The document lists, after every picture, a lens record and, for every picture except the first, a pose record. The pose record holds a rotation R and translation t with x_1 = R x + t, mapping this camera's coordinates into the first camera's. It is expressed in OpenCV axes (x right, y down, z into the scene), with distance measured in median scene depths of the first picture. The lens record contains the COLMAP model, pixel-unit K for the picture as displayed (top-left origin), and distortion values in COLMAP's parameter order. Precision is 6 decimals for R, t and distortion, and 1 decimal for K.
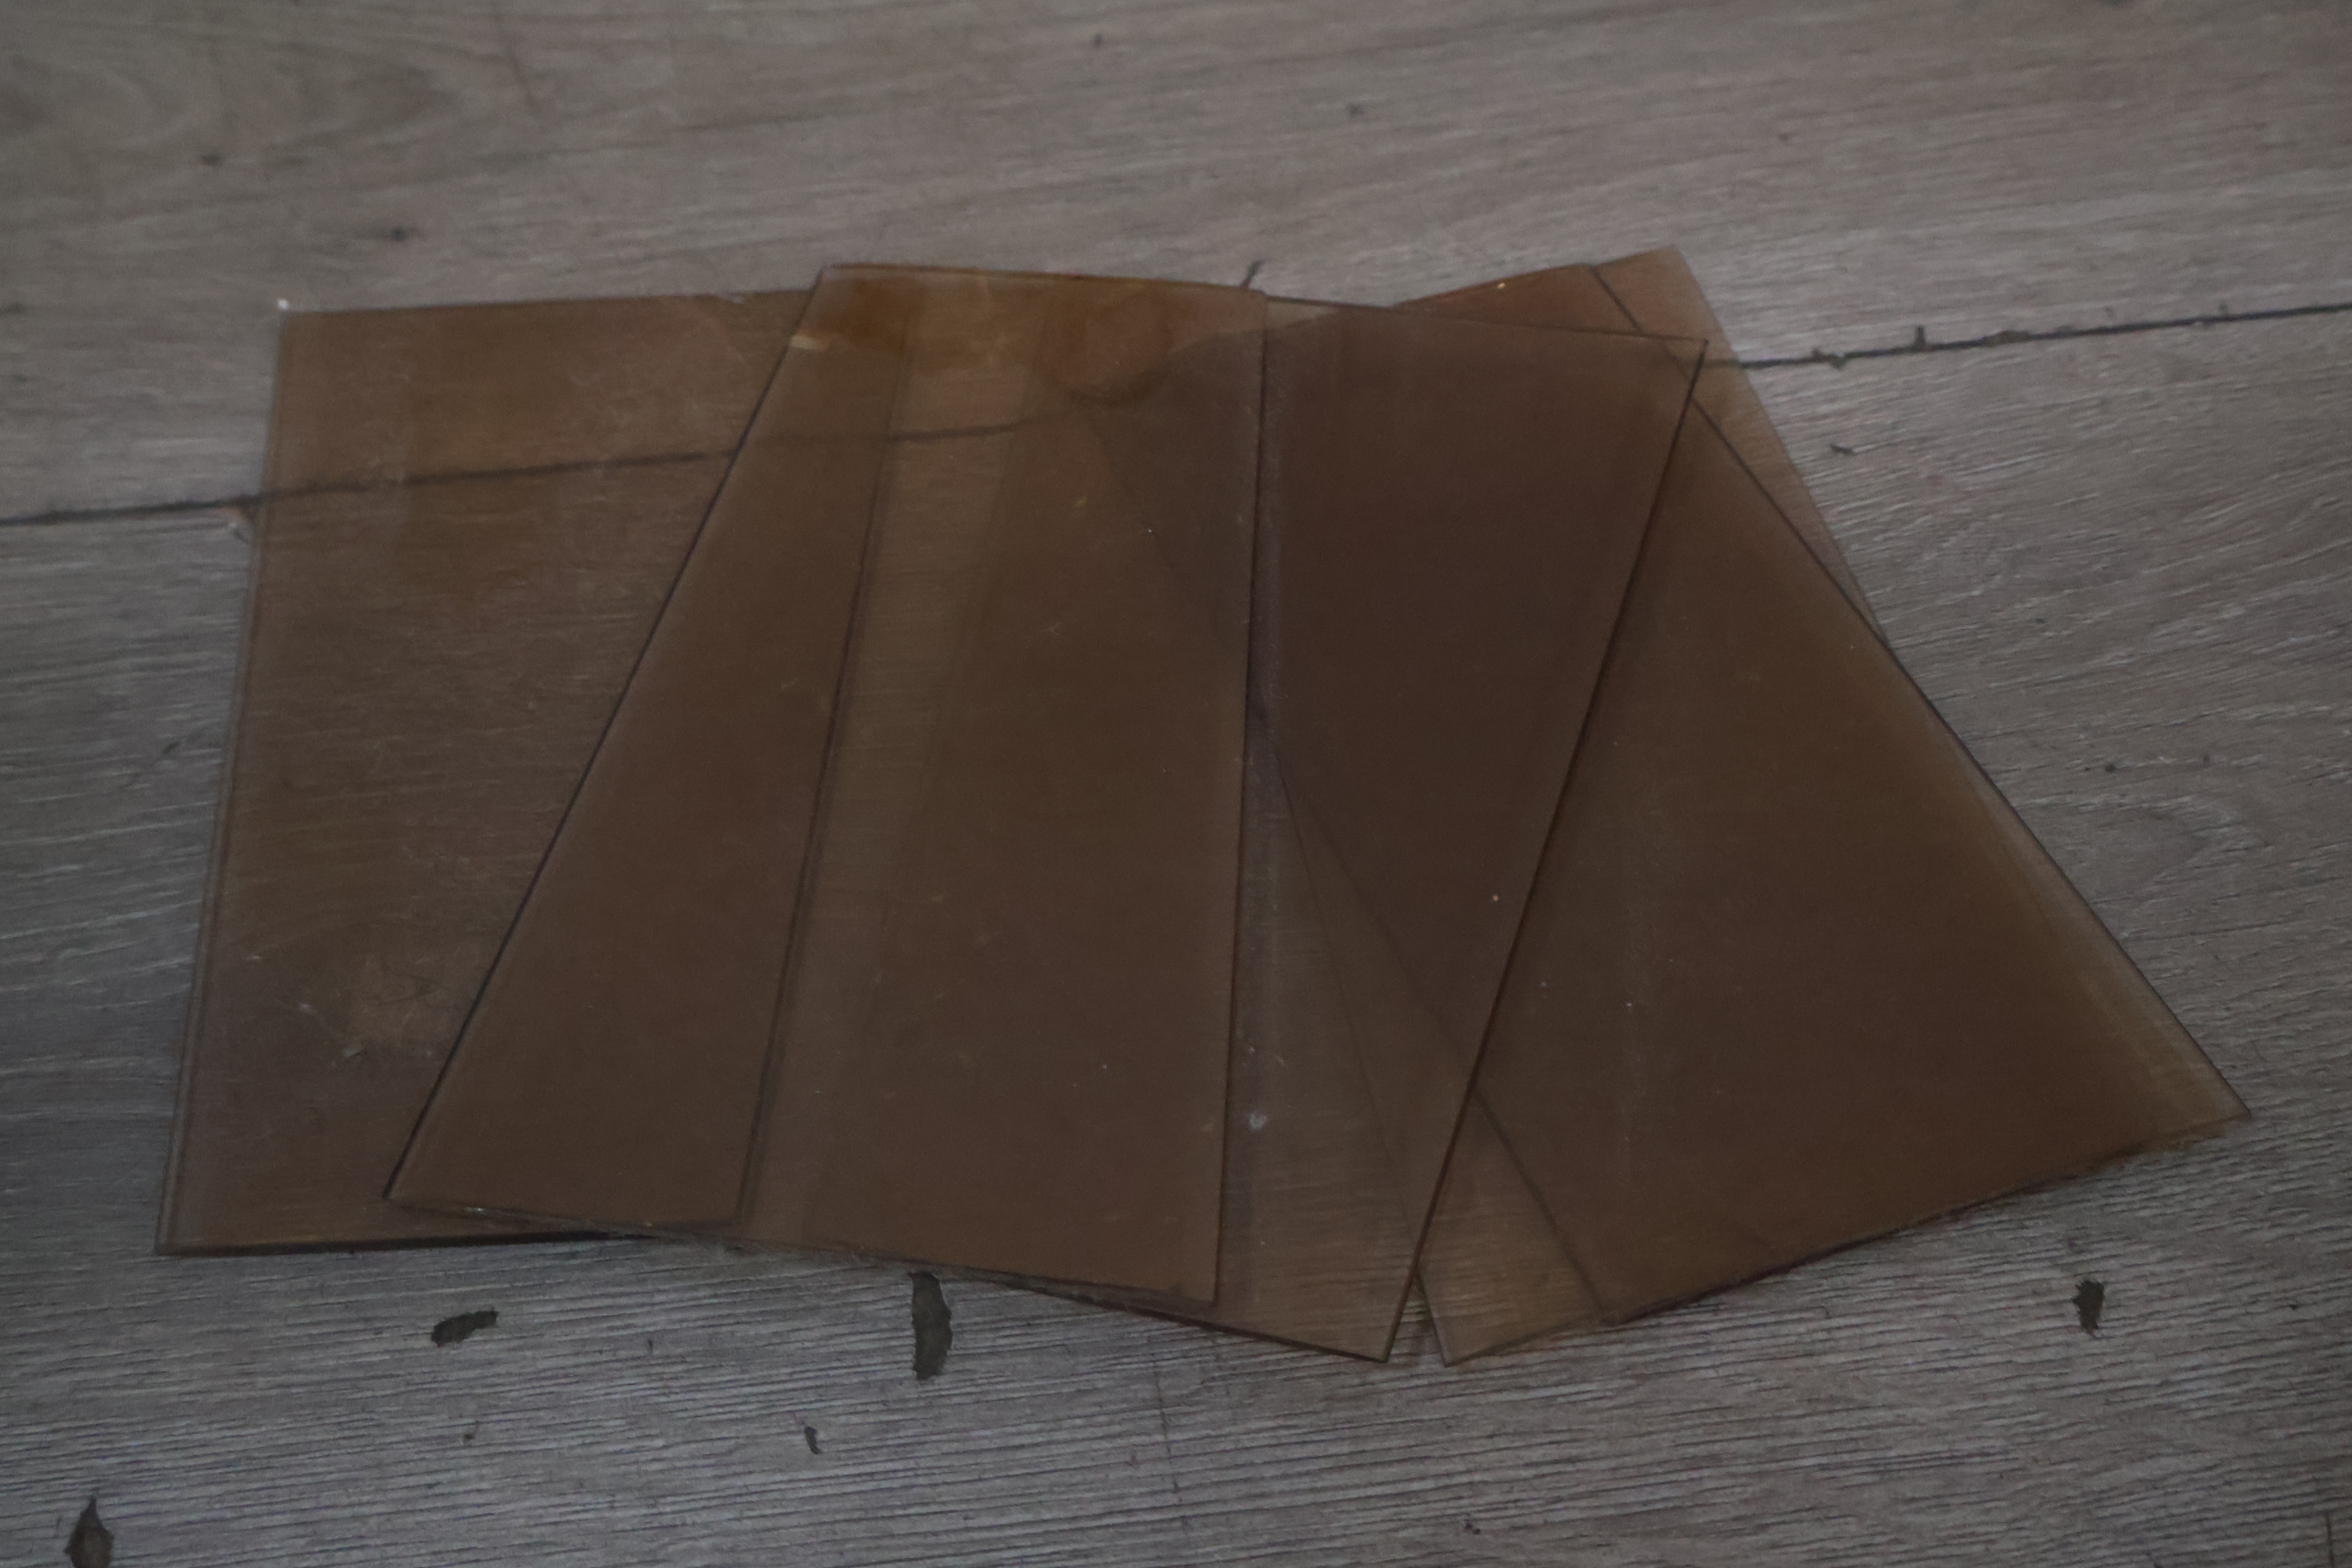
lens RADIAL K [[2226.0, 0, 1180.6], [0, 2226.0, 778.7], [0, 0, 1]] dist [0.008683, 0.000000]
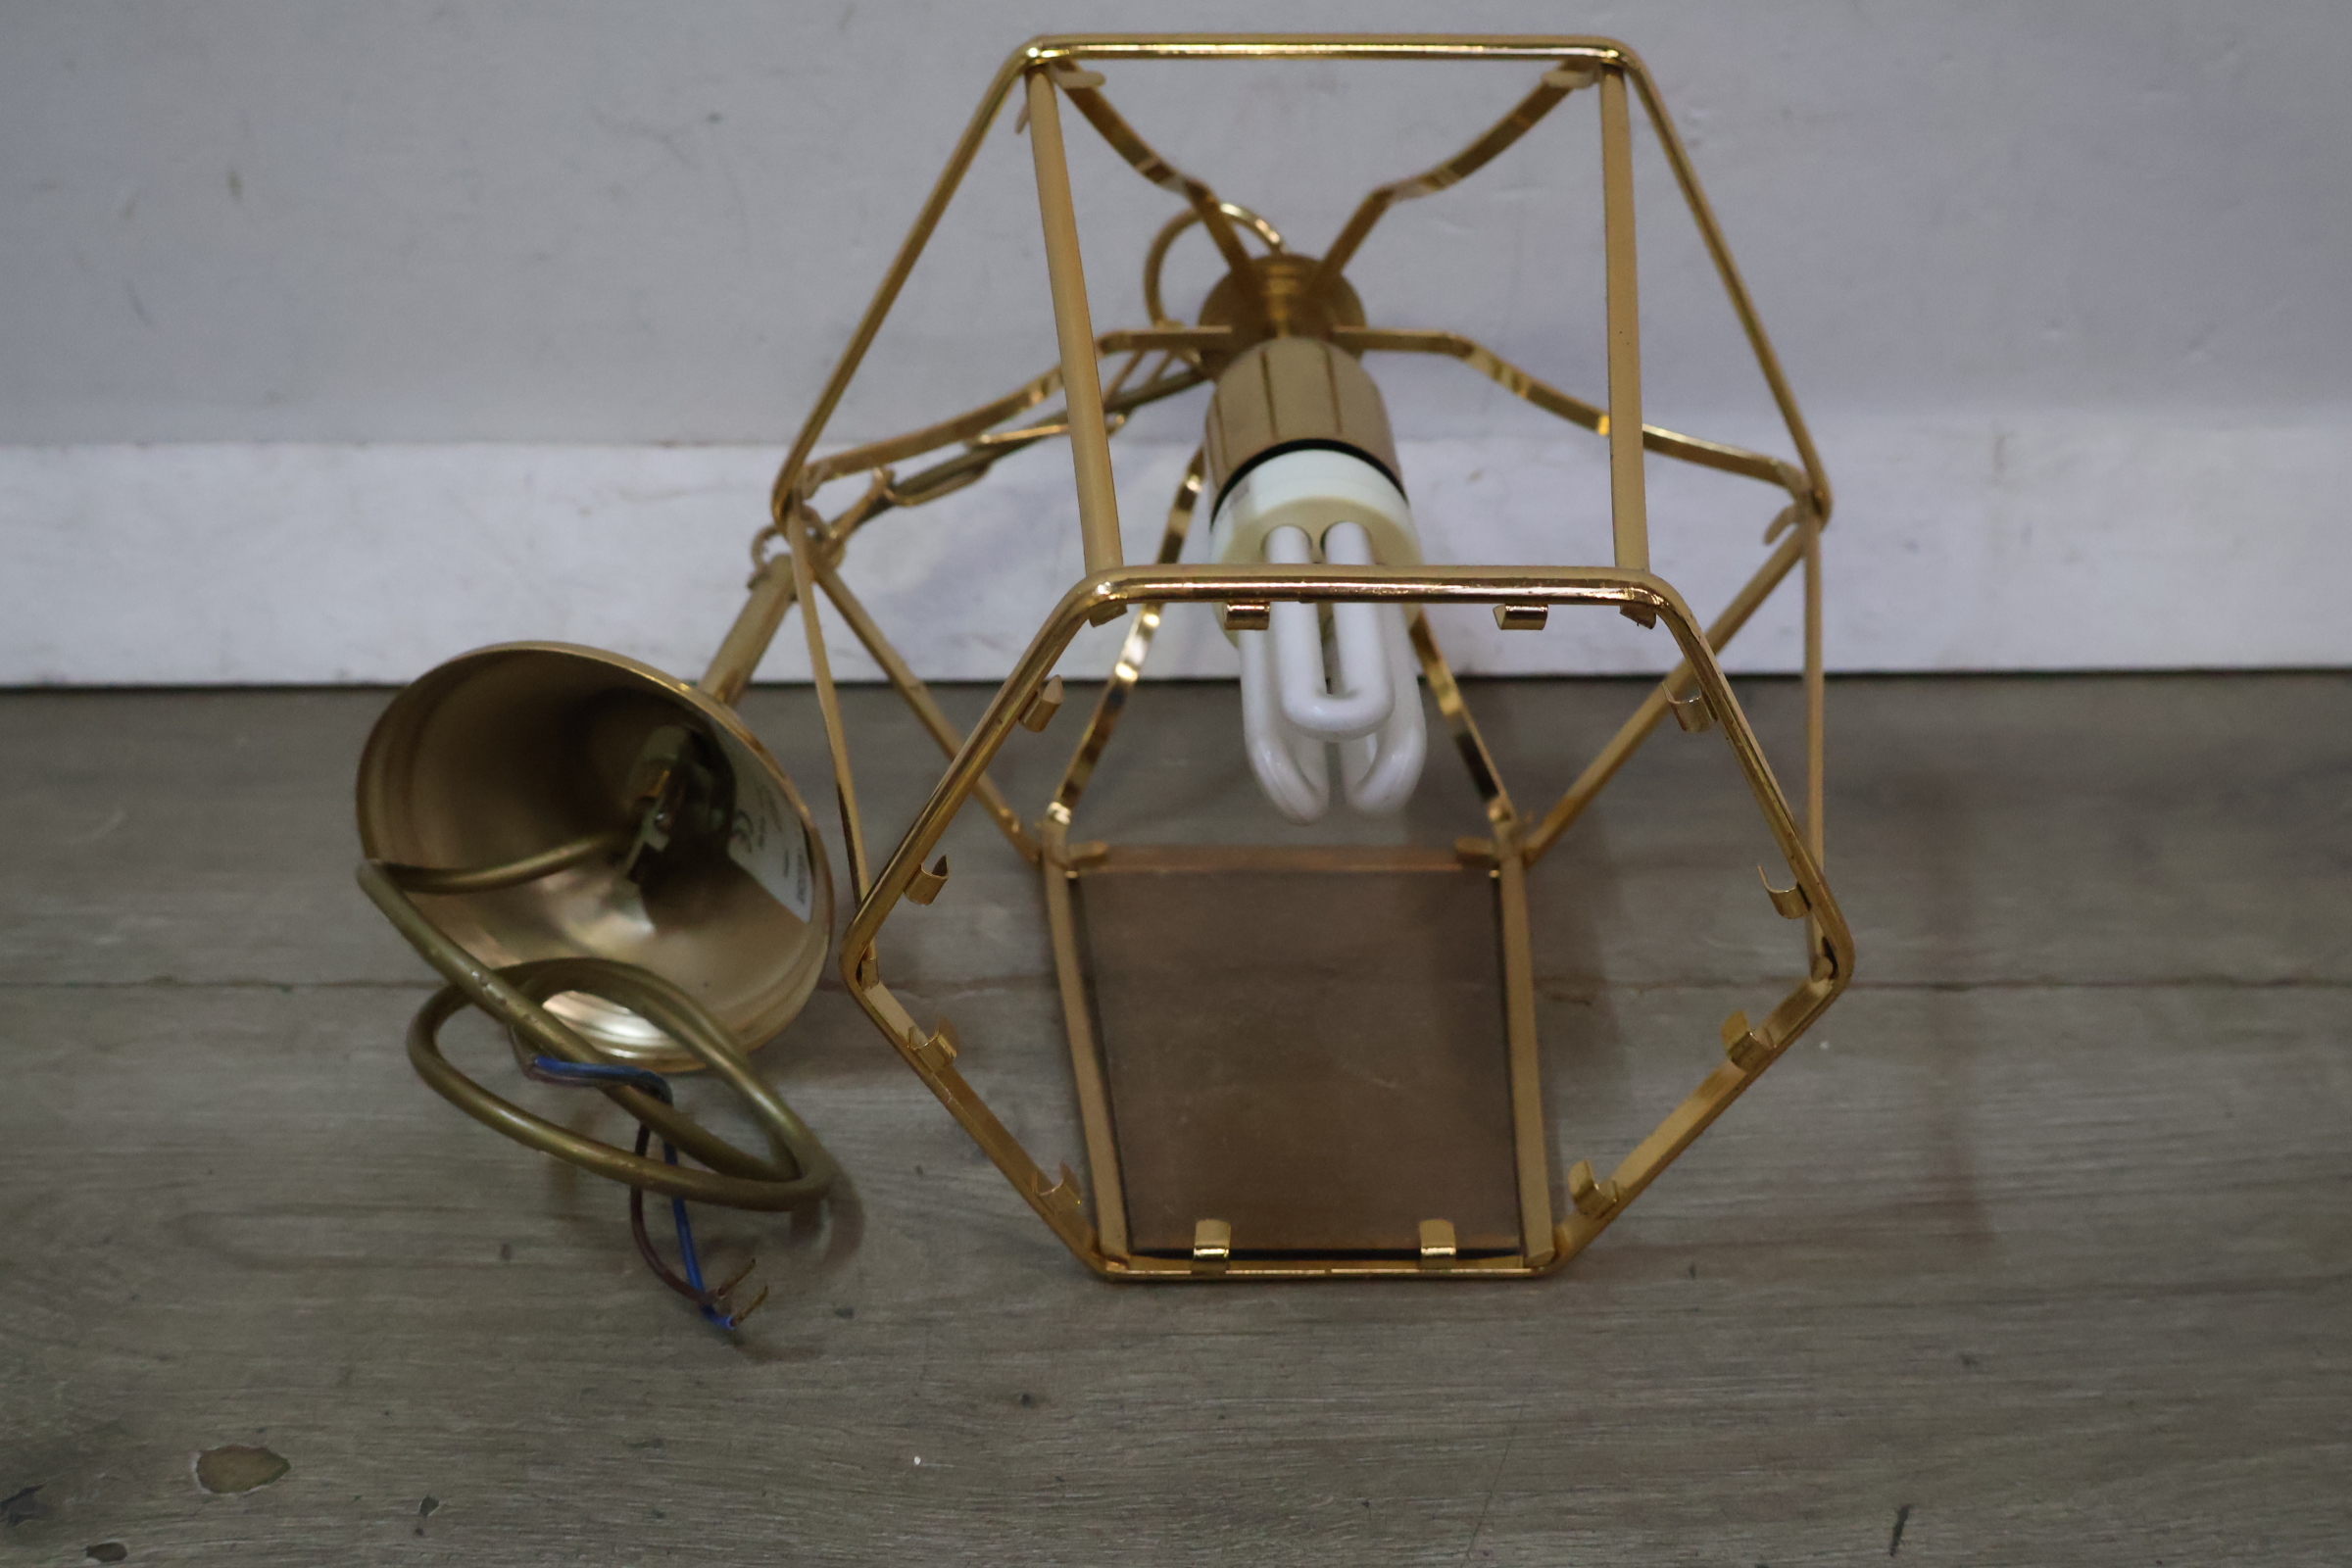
lens RADIAL K [[2226.0, 0, 1172.3], [0, 2226.0, 788.7], [0, 0, 1]] dist [0.008683, 0.000000]
pose [[0.994860, 0.066399, -0.076446, -0.225850], [-0.095807, 0.861600, -0.498464, 0.015411], [0.032768, 0.503226, 0.863533, -0.015347]]
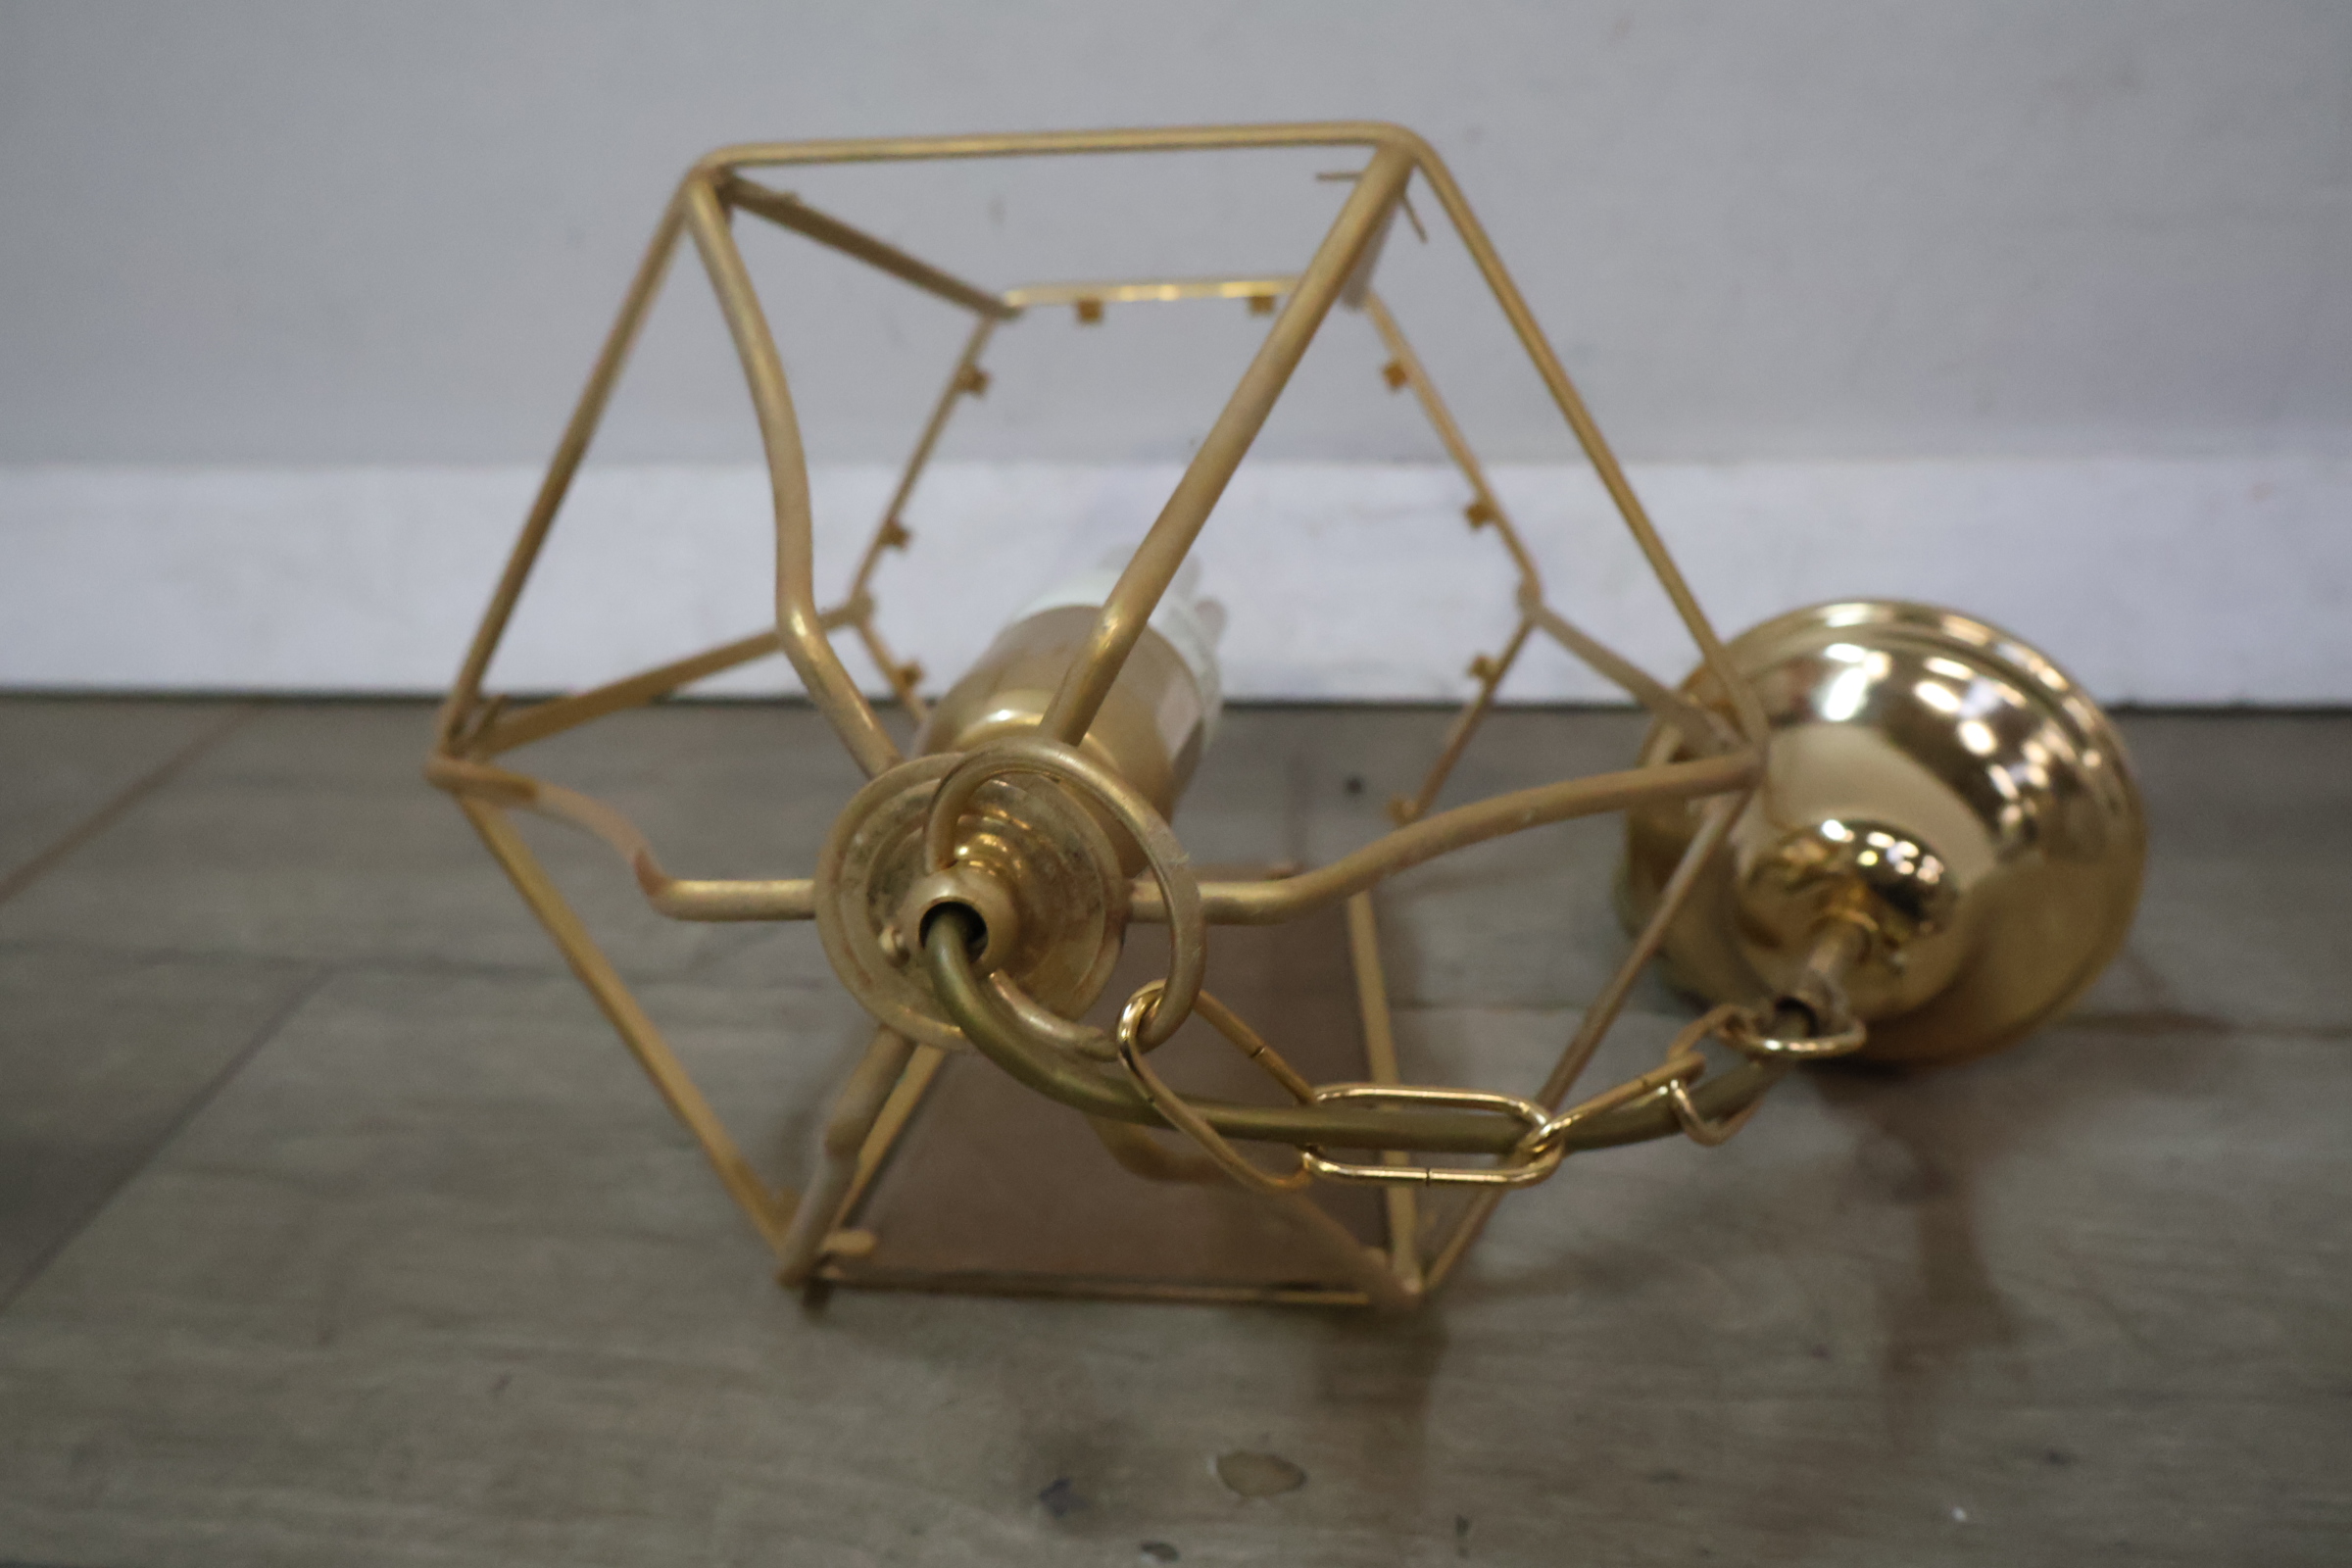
lens RADIAL K [[2226.0, 0, 1162.2], [0, 2226.0, 800.0], [0, 0, 1]] dist [0.008683, 0.000000]
pose [[0.971376, 0.087187, -0.220970, -0.537982], [-0.186788, 0.855047, -0.483740, 0.051911], [0.146764, 0.511168, 0.846858, -0.021830]]
